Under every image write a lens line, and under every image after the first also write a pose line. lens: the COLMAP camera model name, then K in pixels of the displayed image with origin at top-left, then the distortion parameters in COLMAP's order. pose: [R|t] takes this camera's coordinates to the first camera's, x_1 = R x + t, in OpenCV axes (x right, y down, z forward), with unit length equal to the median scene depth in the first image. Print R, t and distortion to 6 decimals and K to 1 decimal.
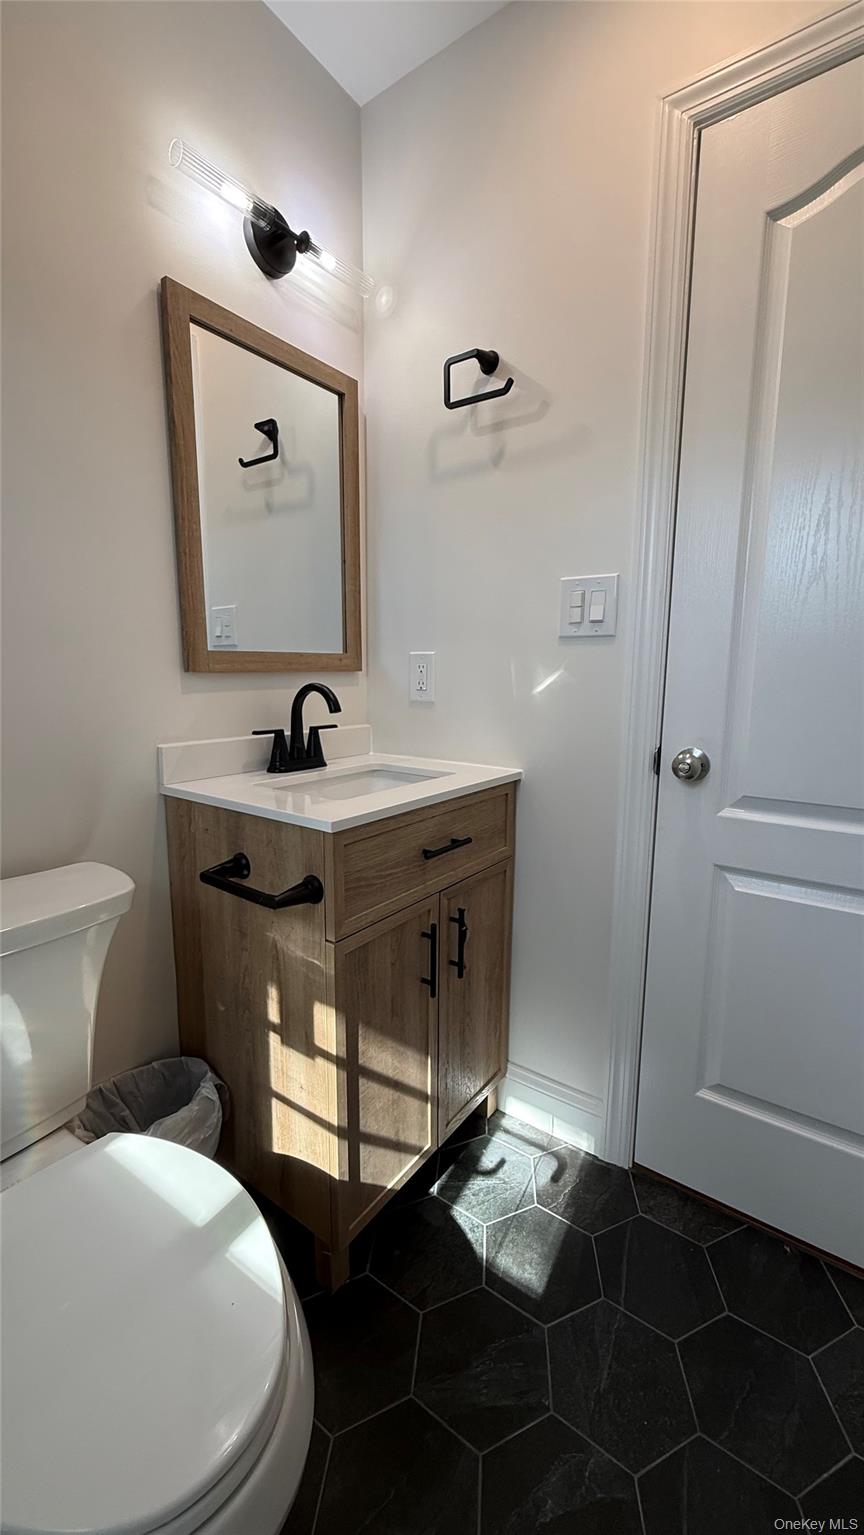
lens RADIAL K [[611.4, 0, 432.1], [0, 611.4, 761.6], [0, 0, 1]] dist [0.001215, 0.000116]
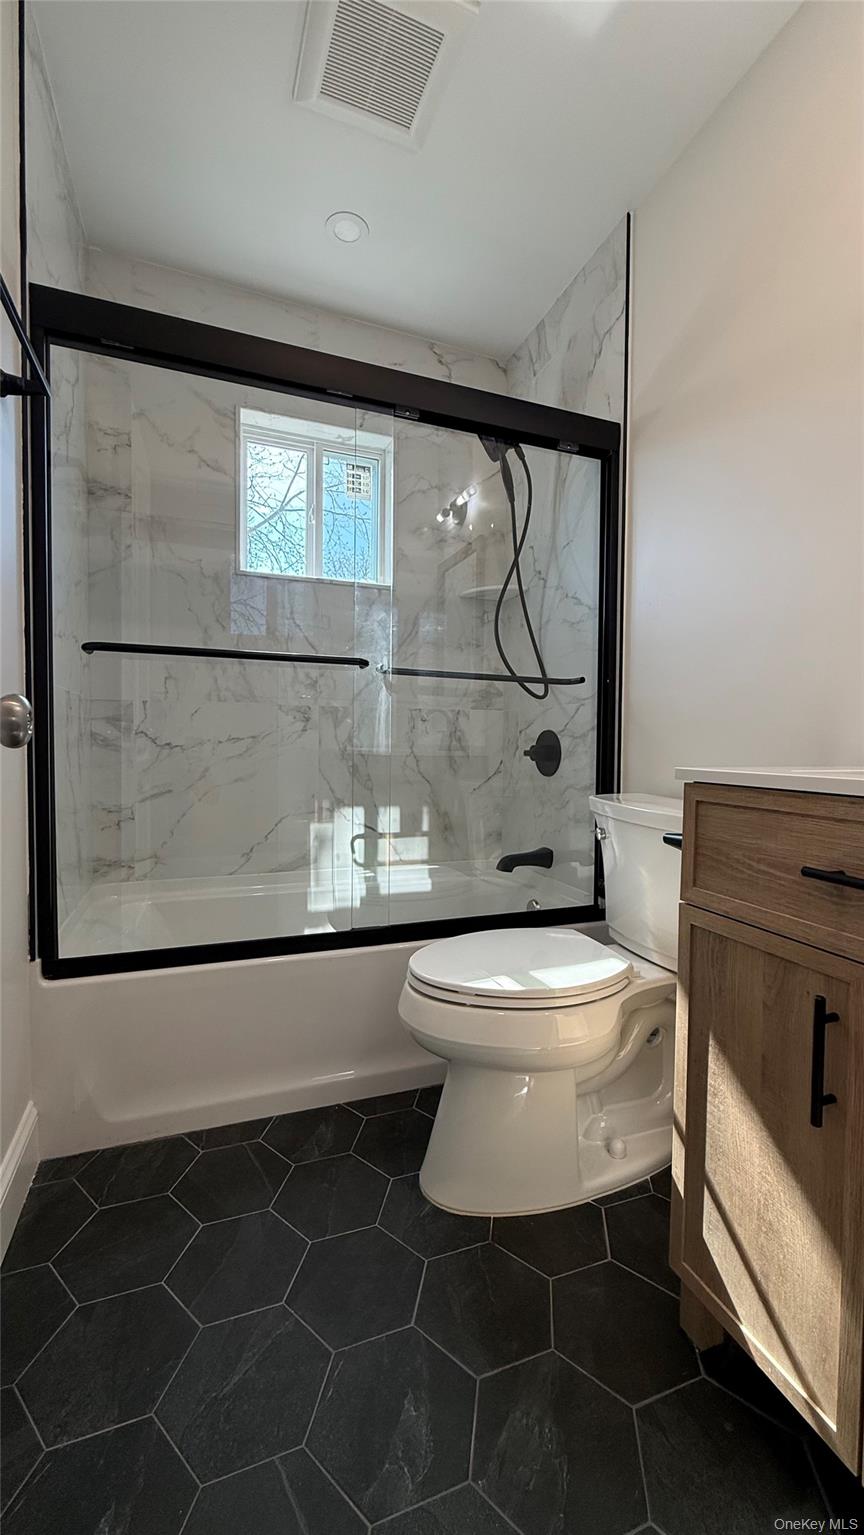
lens RADIAL K [[611.4, 0, 432.1], [0, 611.4, 761.6], [0, 0, 1]] dist [0.001215, 0.000116]
pose [[-0.552328, 0.019220, -0.833406, 0.771955], [-0.140482, 0.983290, 0.115779, 0.027285], [0.821705, 0.181027, -0.540398, 1.069265]]
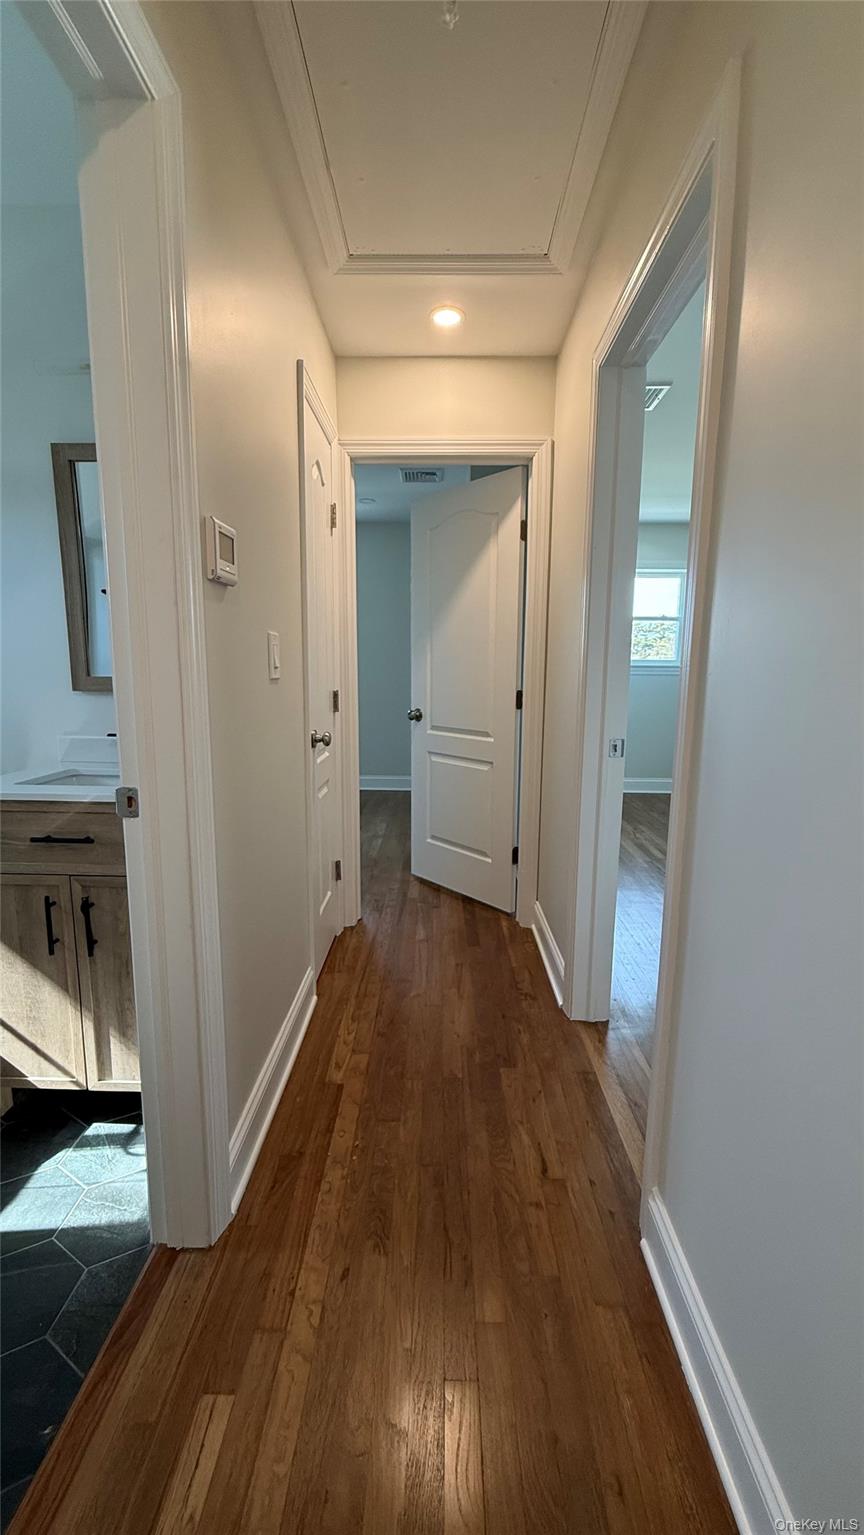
lens RADIAL K [[611.4, 0, 432.1], [0, 611.4, 761.6], [0, 0, 1]] dist [0.001215, 0.000116]
pose [[0.560787, 0.126213, -0.818284, 1.581943], [-0.135096, 0.989016, 0.059963, -0.208247], [0.816864, 0.076920, 0.571678, 1.000302]]
